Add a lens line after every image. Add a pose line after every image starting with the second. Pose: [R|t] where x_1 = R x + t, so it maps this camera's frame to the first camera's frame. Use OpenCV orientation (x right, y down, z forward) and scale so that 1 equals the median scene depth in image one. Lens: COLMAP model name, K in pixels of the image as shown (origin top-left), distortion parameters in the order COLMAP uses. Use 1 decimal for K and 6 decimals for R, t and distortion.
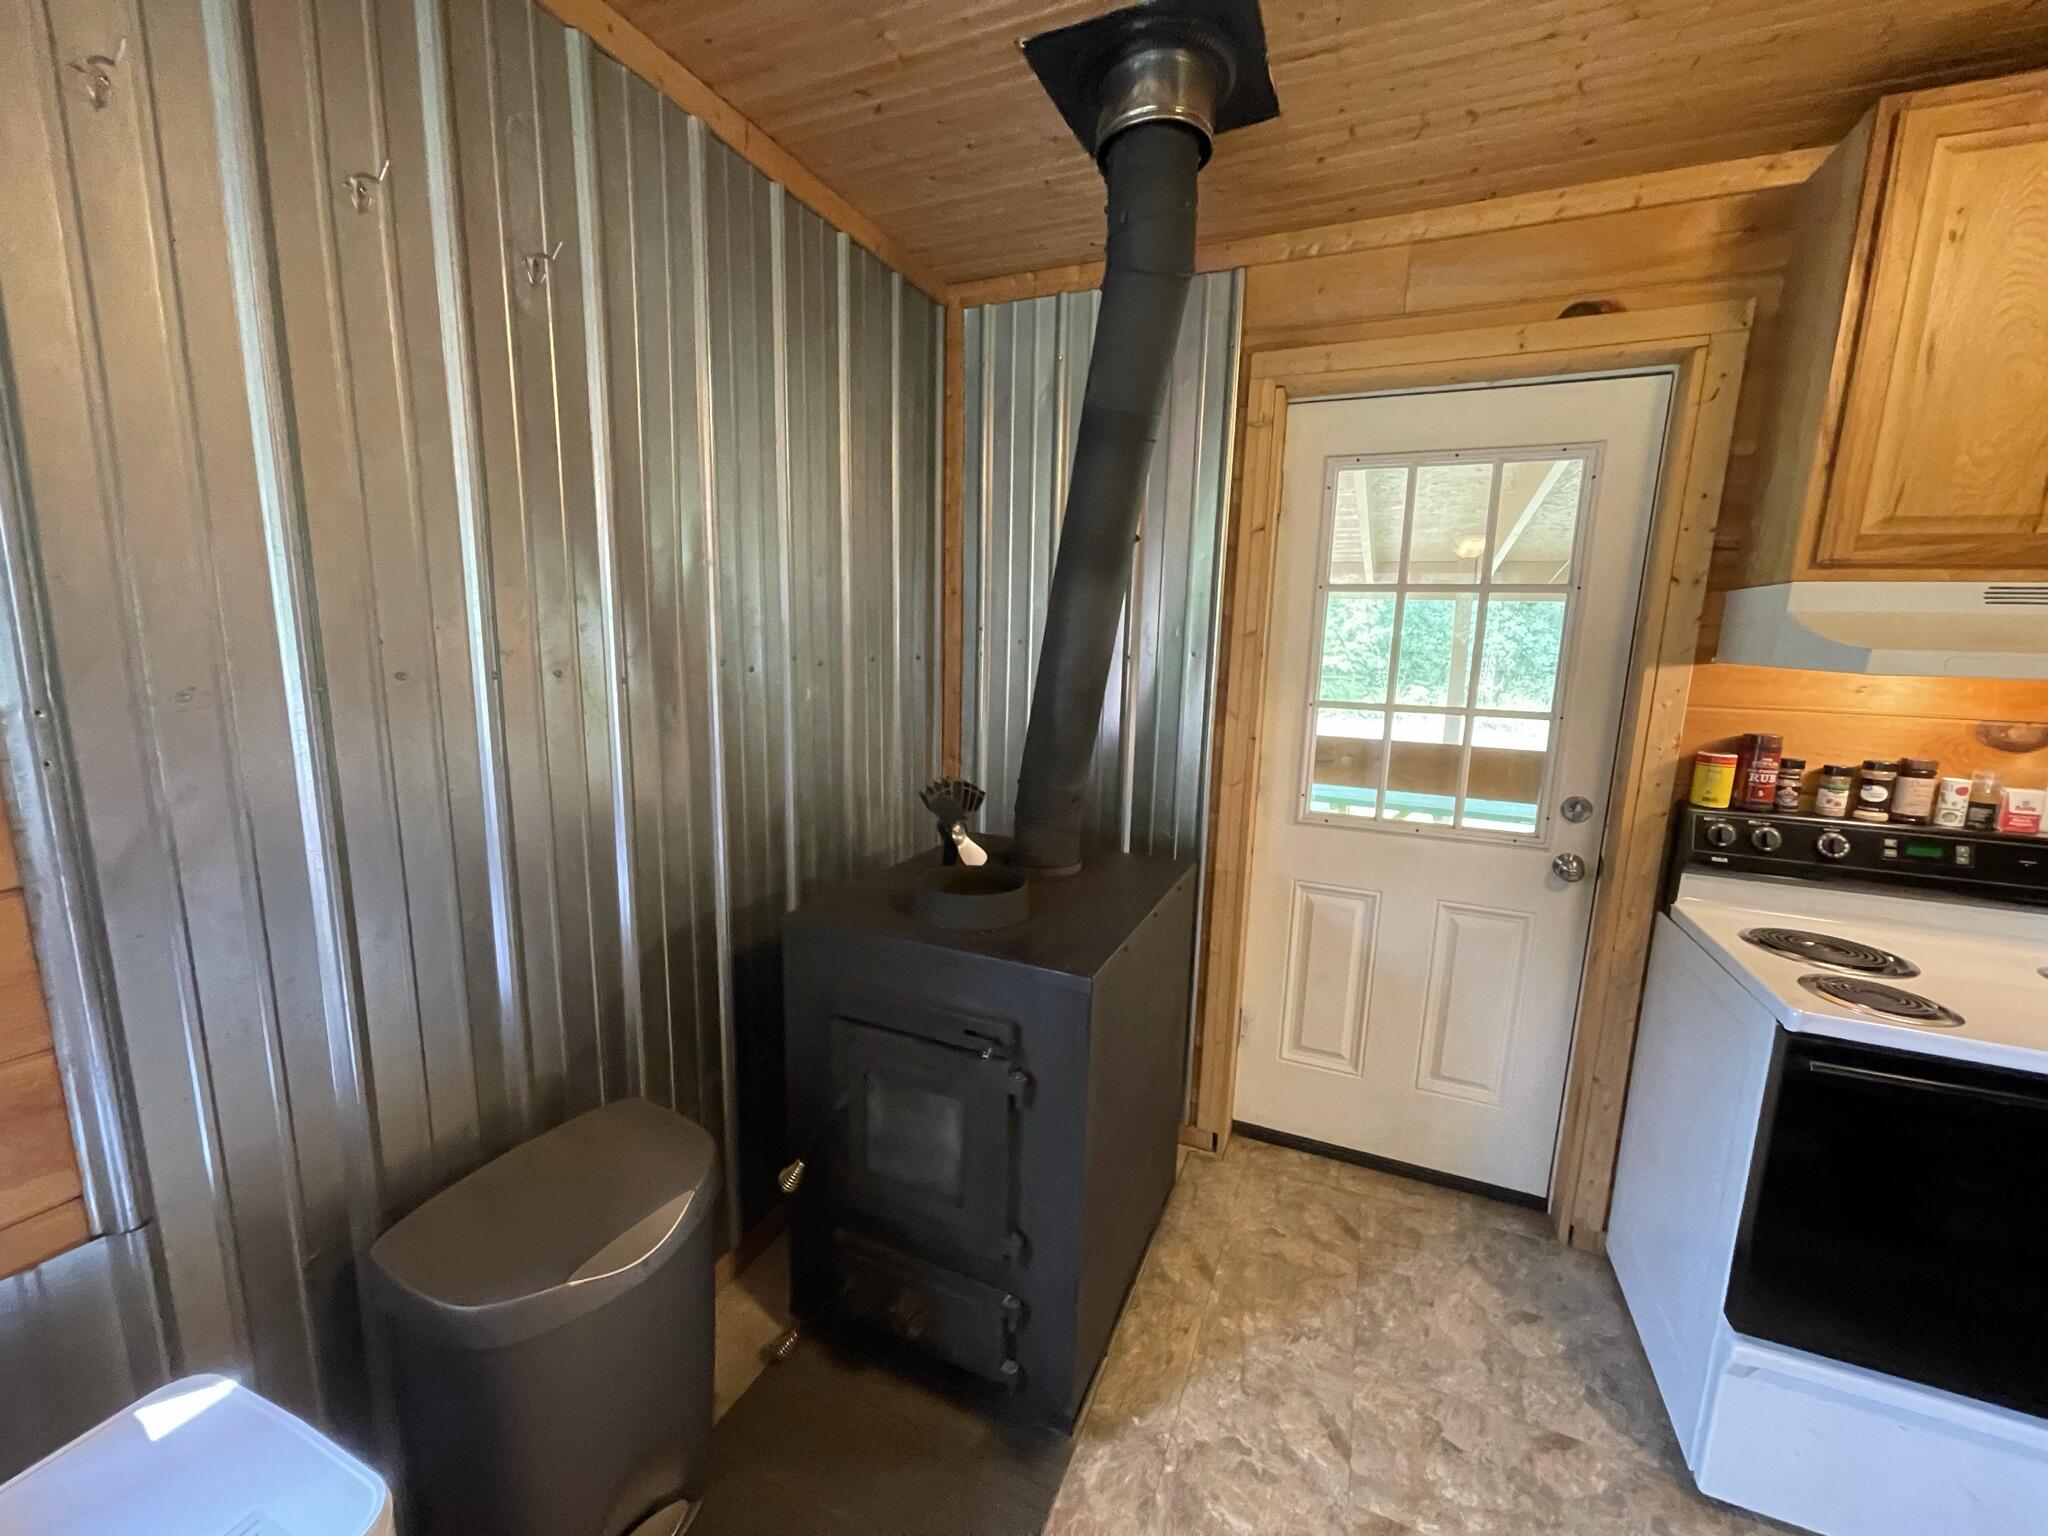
lens RADIAL K [[818.7, 0, 1023.8], [0, 818.7, 776.8], [0, 0, 1]] dist [0.000420, -0.001465]
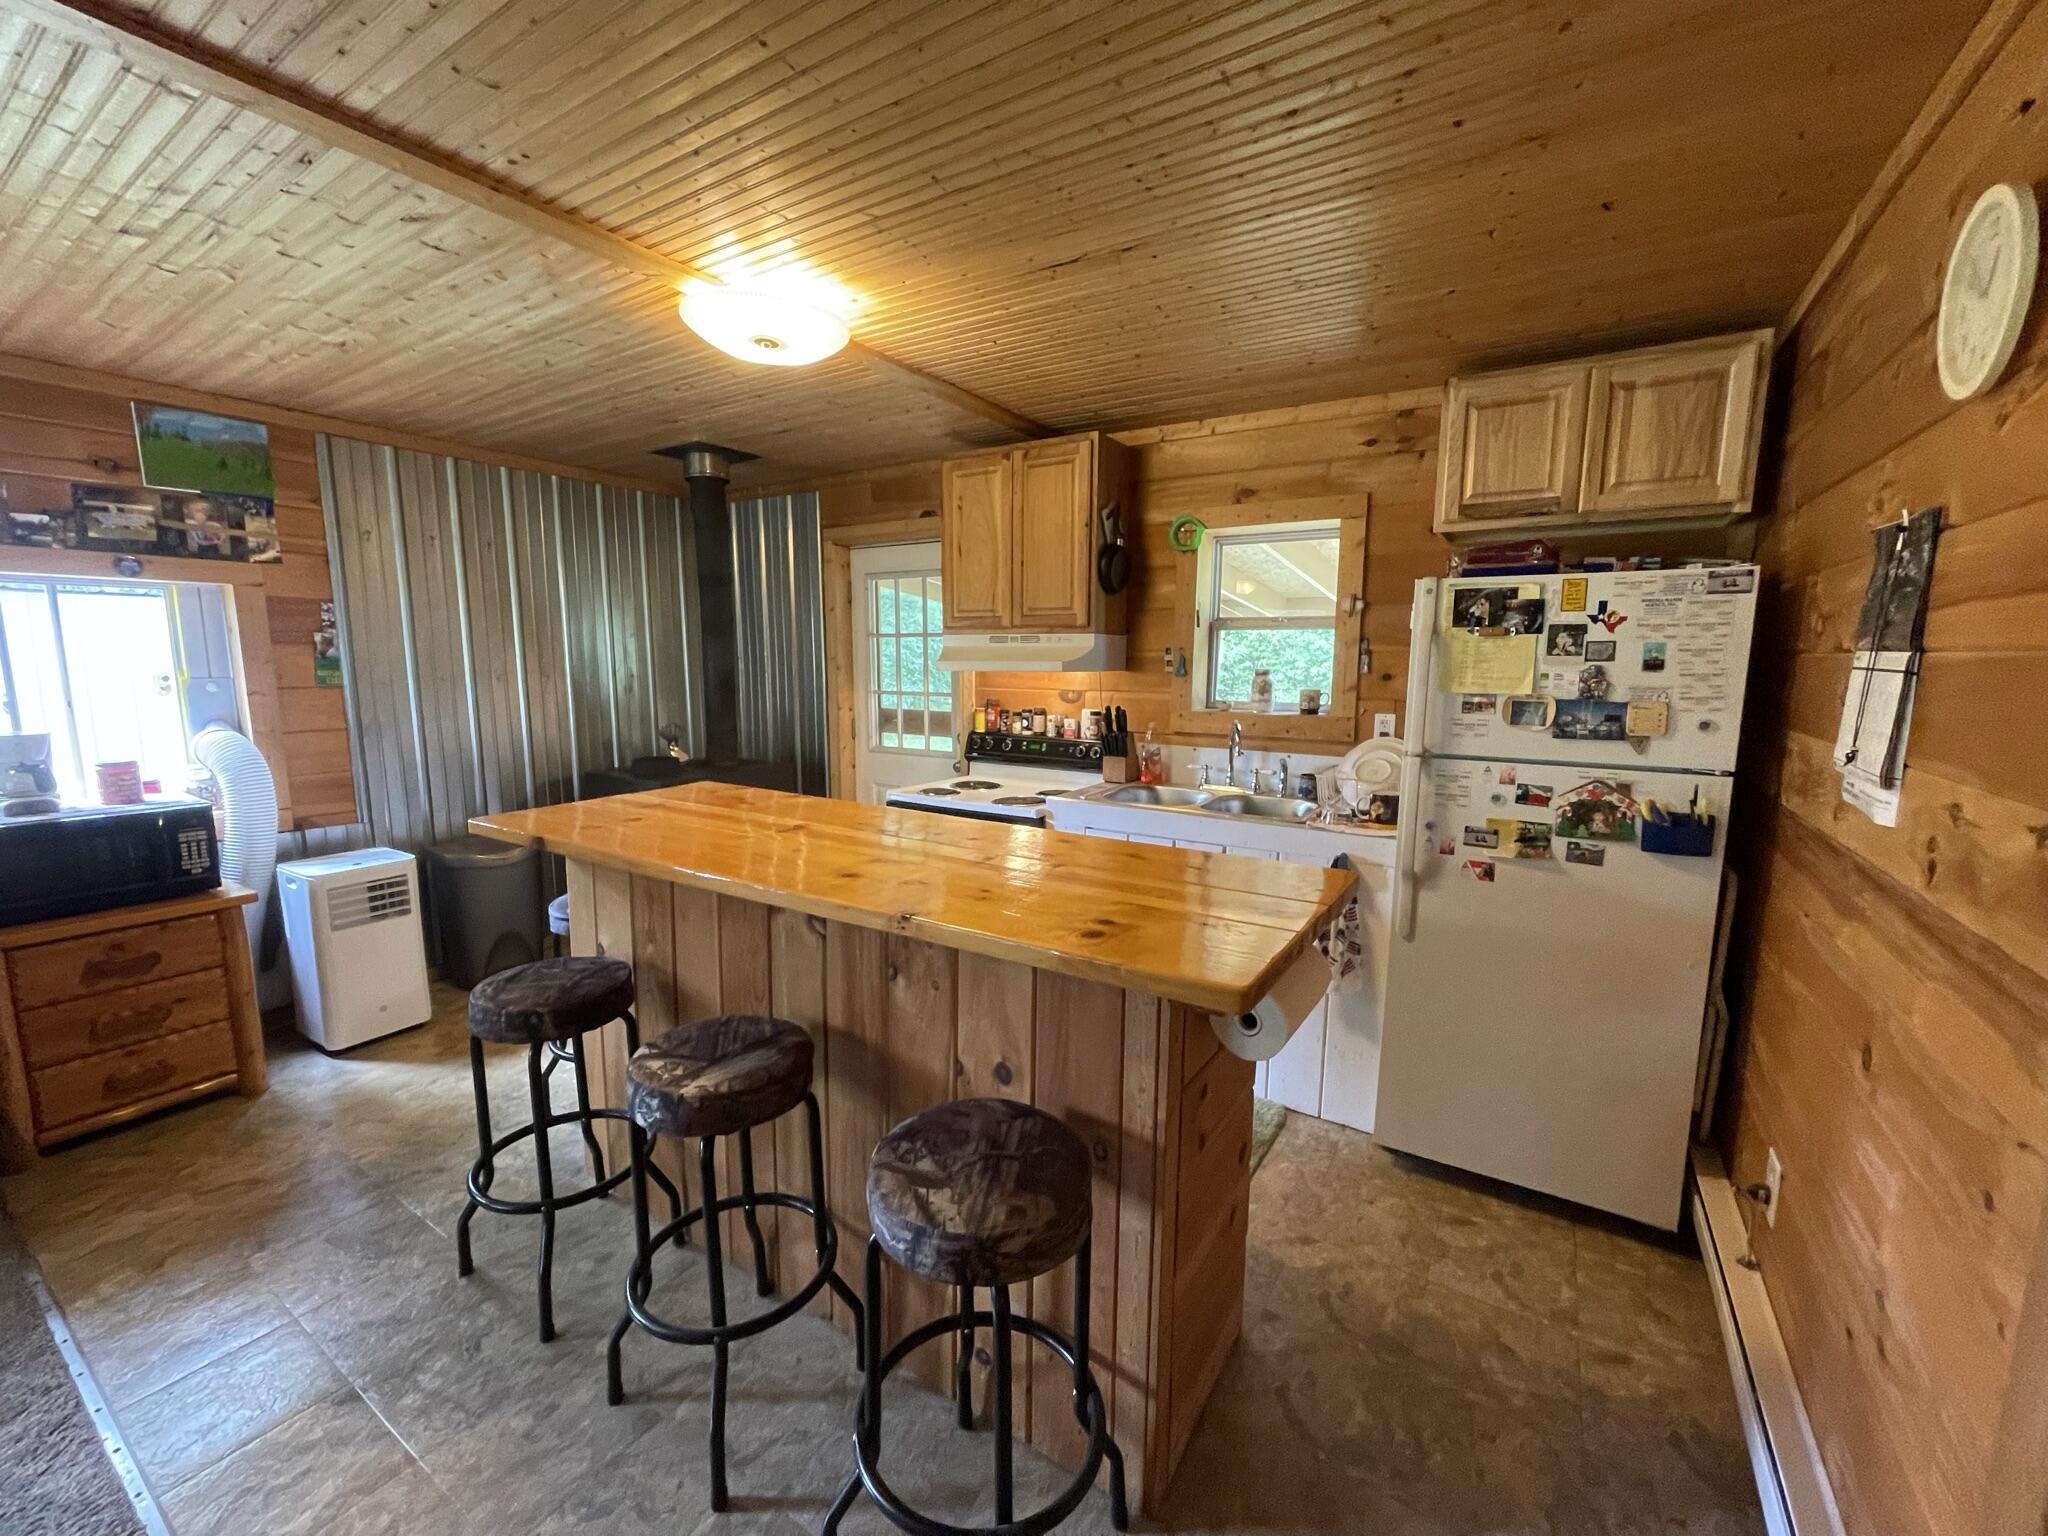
lens RADIAL K [[818.7, 0, 1021.5], [0, 818.7, 774.9], [0, 0, 1]] dist [0.000420, -0.001465]
pose [[0.988601, 0.001506, -0.150552, 1.267656], [-0.005936, 0.999562, -0.028983, 0.215218], [0.150442, 0.029546, 0.988177, -1.173673]]
